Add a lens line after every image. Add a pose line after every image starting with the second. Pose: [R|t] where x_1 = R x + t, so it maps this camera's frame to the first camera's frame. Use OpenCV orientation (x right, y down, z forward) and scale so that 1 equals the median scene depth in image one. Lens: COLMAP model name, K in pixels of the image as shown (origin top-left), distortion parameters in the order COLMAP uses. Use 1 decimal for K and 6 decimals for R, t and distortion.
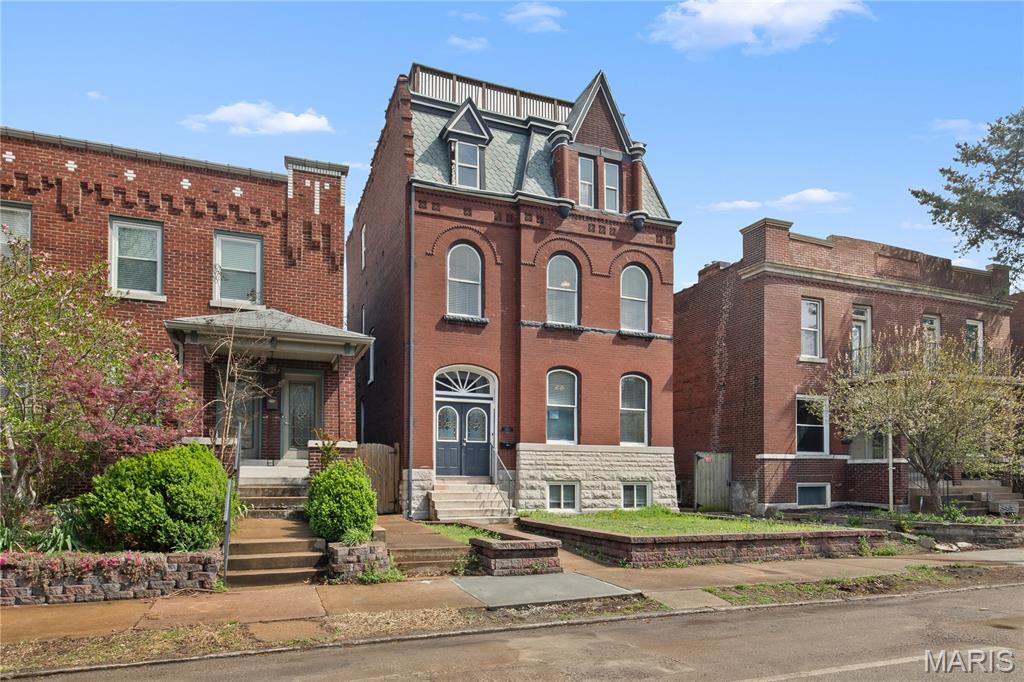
lens RADIAL K [[480.1, 0, 512.7], [0, 480.1, 337.8], [0, 0, 1]] dist [0.007442, -0.002701]
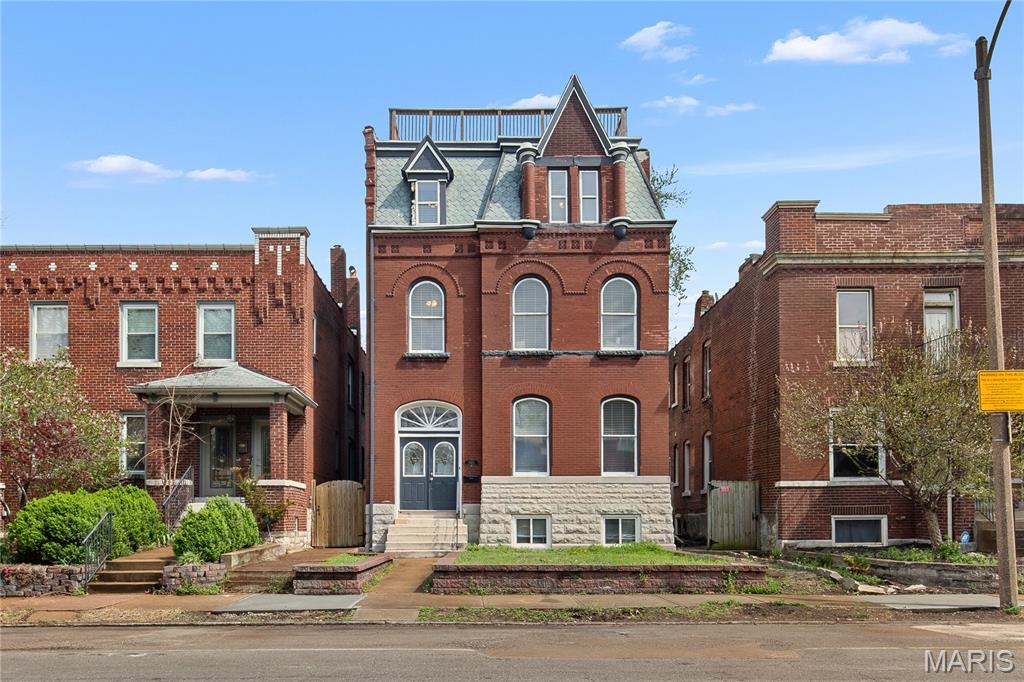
lens RADIAL K [[543.8, 0, 511.7], [0, 543.8, 344.0], [0, 0, 1]] dist [0.005012, -0.001559]
pose [[0.958969, -0.091236, -0.268429, 0.386445], [0.085632, 0.995795, -0.032537, -0.009590], [0.270269, 0.008216, 0.962750, -0.059801]]
